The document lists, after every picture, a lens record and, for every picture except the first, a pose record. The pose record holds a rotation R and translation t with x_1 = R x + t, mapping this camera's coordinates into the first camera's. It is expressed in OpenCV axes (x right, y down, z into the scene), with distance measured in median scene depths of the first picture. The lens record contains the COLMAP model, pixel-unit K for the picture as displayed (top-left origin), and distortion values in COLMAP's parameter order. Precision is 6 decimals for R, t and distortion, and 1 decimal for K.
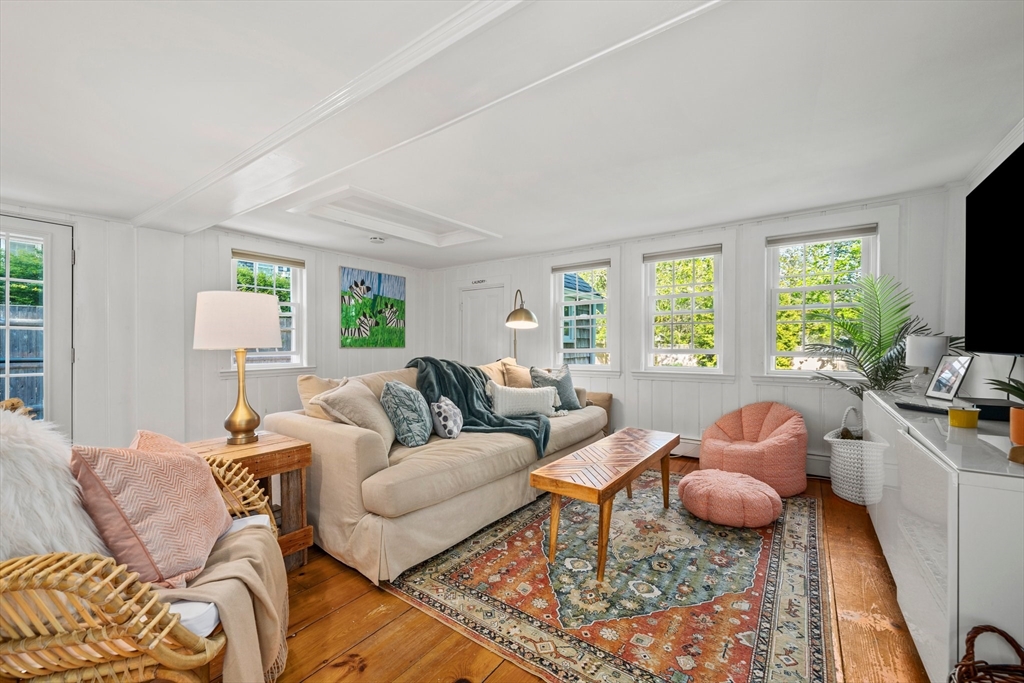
lens RADIAL K [[410.8, 0, 505.6], [0, 410.8, 344.5], [0, 0, 1]] dist [-0.002913, 0.000004]
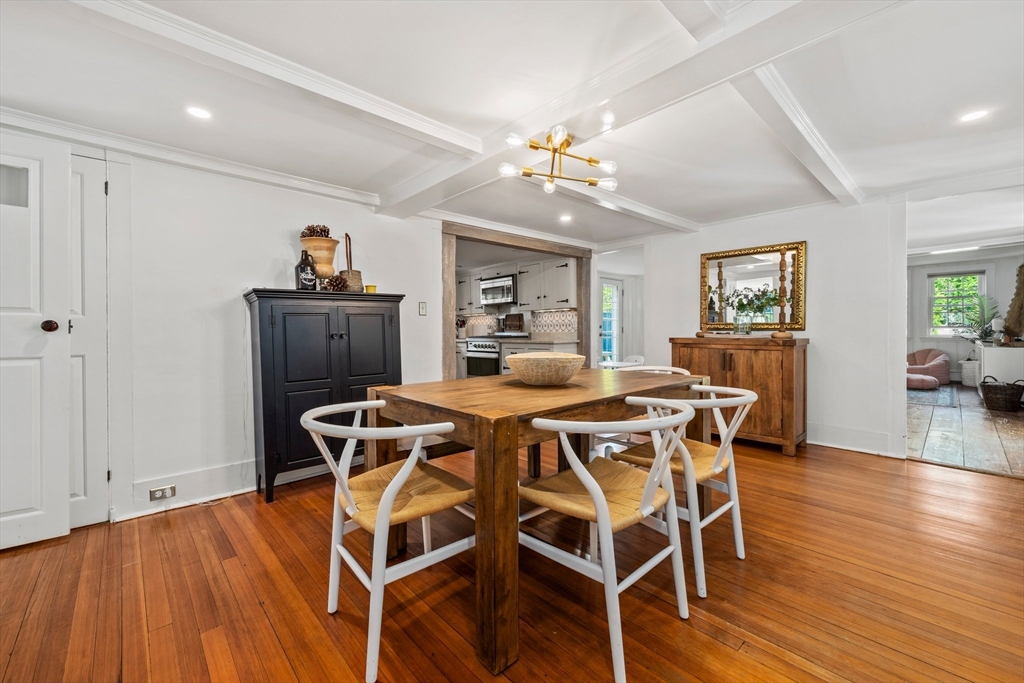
lens RADIAL K [[410.8, 0, 518.6], [0, 410.8, 338.0], [0, 0, 1]] dist [-0.002913, 0.000004]
pose [[0.985554, -0.013241, -0.168841, -1.311885], [0.016758, 0.999671, 0.019424, -0.002743], [0.168528, -0.021972, 0.985452, -1.739193]]
